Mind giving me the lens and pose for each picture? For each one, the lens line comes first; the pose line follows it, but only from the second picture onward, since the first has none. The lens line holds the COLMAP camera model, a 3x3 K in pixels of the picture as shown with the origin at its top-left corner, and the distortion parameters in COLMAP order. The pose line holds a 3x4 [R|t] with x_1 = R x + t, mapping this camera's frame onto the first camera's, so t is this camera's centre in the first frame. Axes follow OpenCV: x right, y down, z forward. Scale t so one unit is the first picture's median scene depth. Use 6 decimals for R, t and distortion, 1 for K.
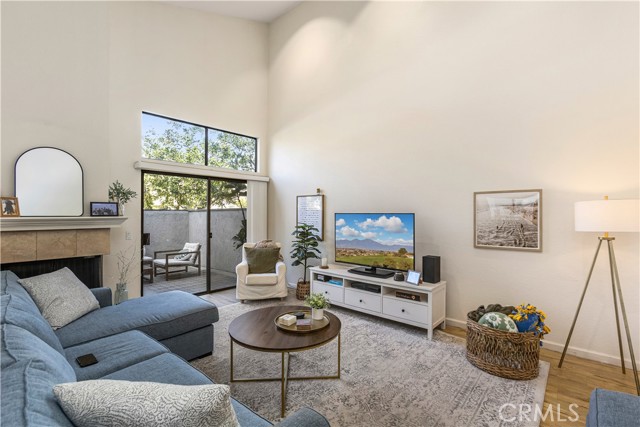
lens RADIAL K [[292.0, 0, 318.5], [0, 292.0, 214.8], [0, 0, 1]] dist [0.000187, 0.000001]
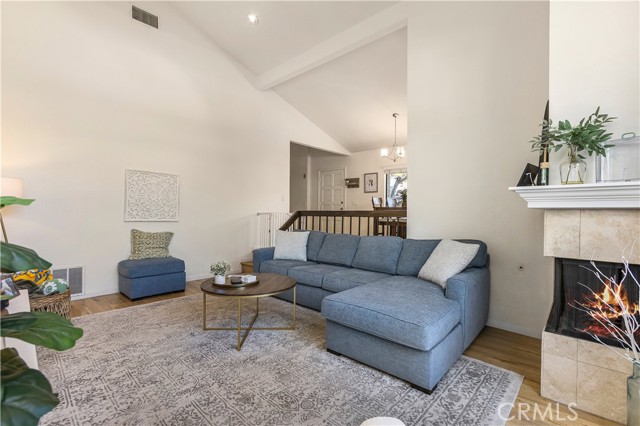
lens RADIAL K [[292.0, 0, 321.2], [0, 292.0, 212.4], [0, 0, 1]] dist [0.000187, 0.000001]
pose [[-0.999868, -0.009743, 0.012975, -0.346633], [-0.009785, 0.999947, -0.003207, 0.073857], [-0.012943, -0.003334, -0.999911, 1.838488]]
